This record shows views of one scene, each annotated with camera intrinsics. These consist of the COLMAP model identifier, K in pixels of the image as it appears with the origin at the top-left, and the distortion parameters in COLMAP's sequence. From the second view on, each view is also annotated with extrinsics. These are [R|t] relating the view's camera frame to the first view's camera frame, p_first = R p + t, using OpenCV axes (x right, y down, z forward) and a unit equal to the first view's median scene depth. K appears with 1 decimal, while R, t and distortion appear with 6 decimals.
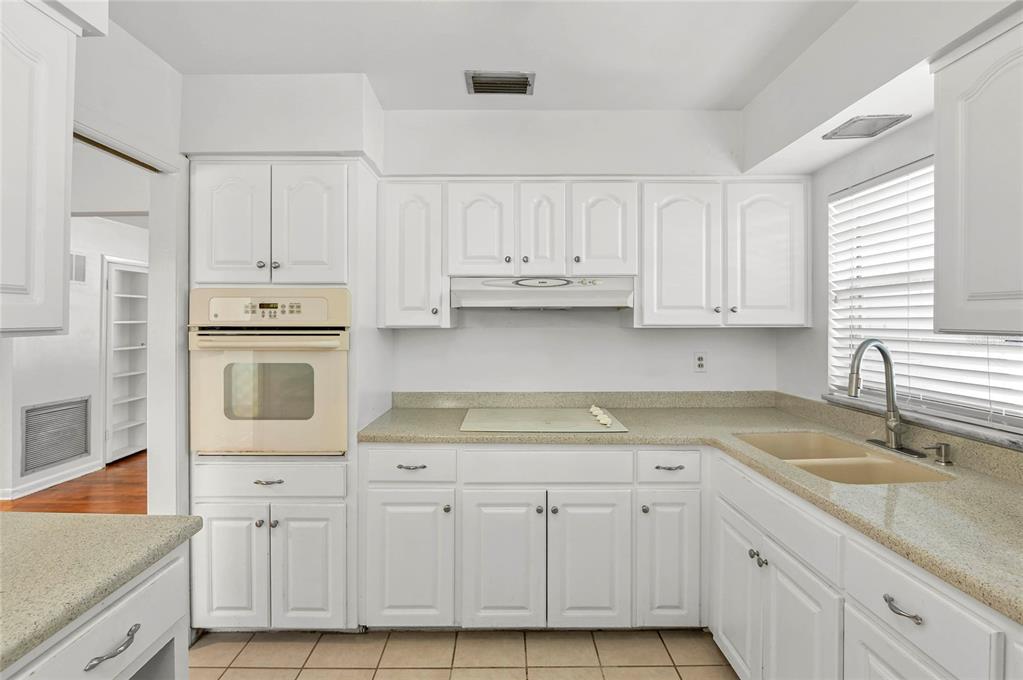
lens RADIAL K [[472.7, 0, 481.4], [0, 472.7, 322.3], [0, 0, 1]] dist [0.015358, 0.000937]
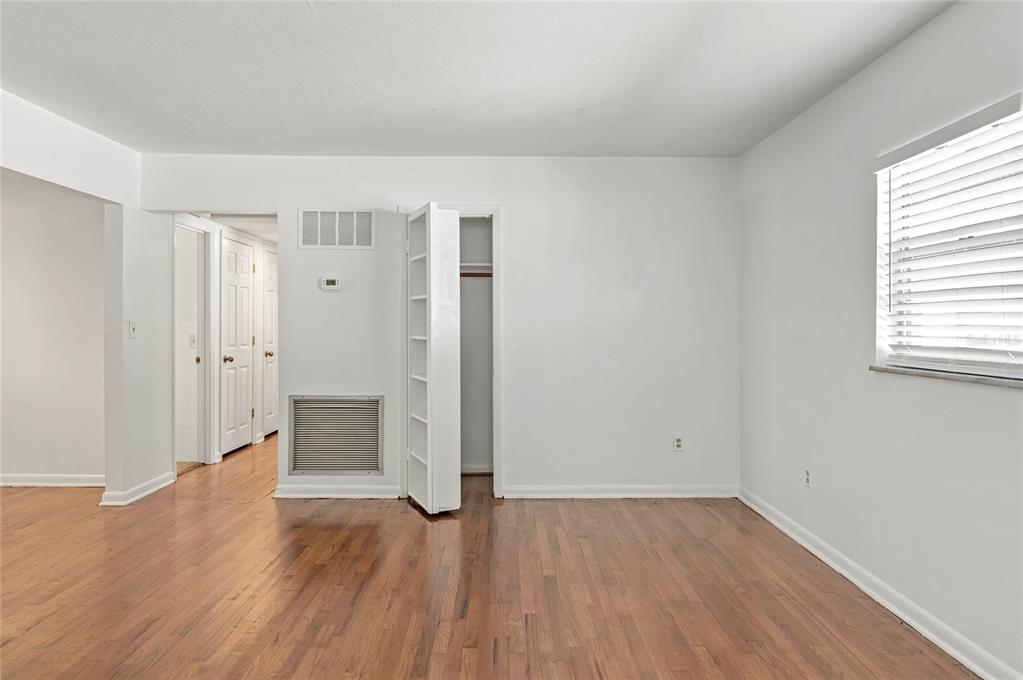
lens RADIAL K [[671.6, 0, 517.4], [0, 671.6, 321.9], [0, 0, 1]] dist [0.008816, -0.009320]
pose [[0.057709, -0.000052, -0.998333, 0.291415], [0.005909, 0.999982, 0.000290, 0.043400], [0.998316, -0.005916, 0.057709, 1.334701]]
